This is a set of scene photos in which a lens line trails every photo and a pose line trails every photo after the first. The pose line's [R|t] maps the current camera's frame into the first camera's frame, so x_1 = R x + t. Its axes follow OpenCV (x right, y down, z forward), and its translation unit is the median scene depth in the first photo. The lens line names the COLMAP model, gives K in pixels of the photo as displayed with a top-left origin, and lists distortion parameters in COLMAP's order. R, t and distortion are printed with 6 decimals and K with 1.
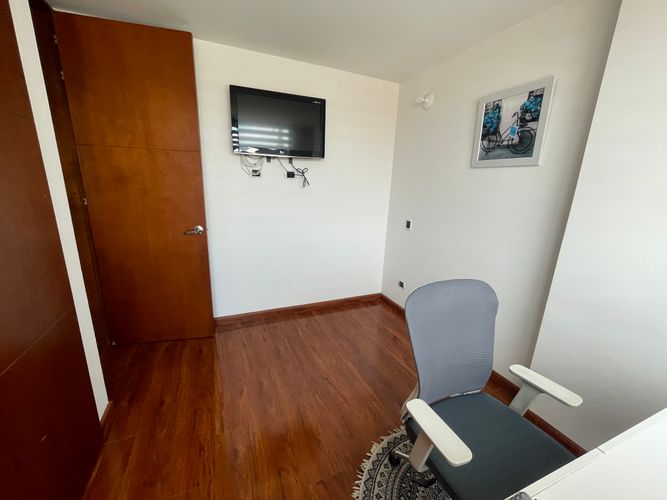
lens RADIAL K [[269.9, 0, 332.9], [0, 269.9, 249.8], [0, 0, 1]] dist [-0.000763, -0.000285]
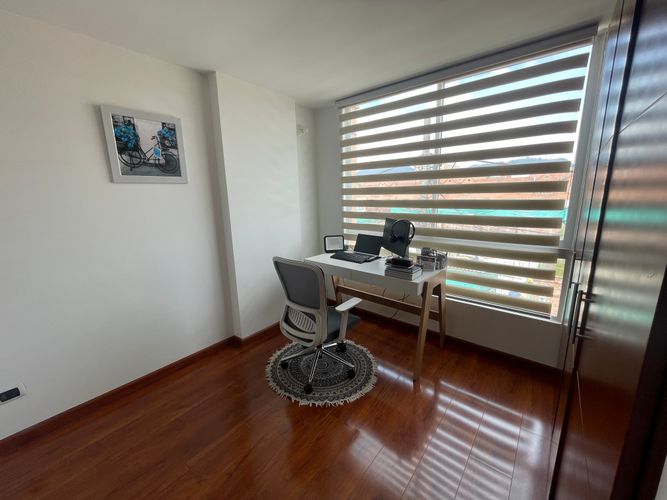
lens RADIAL K [[269.9, 0, 332.9], [0, 269.9, 249.8], [0, 0, 1]] dist [-0.000763, -0.000285]
pose [[-0.466053, -0.206781, 0.860254, -0.725078], [0.220358, 0.914537, 0.339211, -0.285284], [-0.856876, 0.347654, -0.380657, 0.933807]]
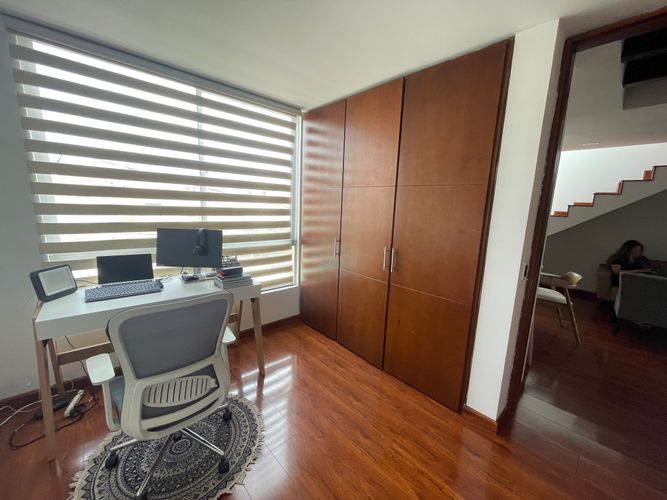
lens RADIAL K [[269.9, 0, 332.9], [0, 269.9, 249.8], [0, 0, 1]] dist [-0.000763, -0.000285]
pose [[-0.937309, -0.019883, -0.347931, 0.168134], [-0.158034, 0.914069, 0.373500, -0.349102], [0.310606, 0.405070, -0.859908, 1.336780]]
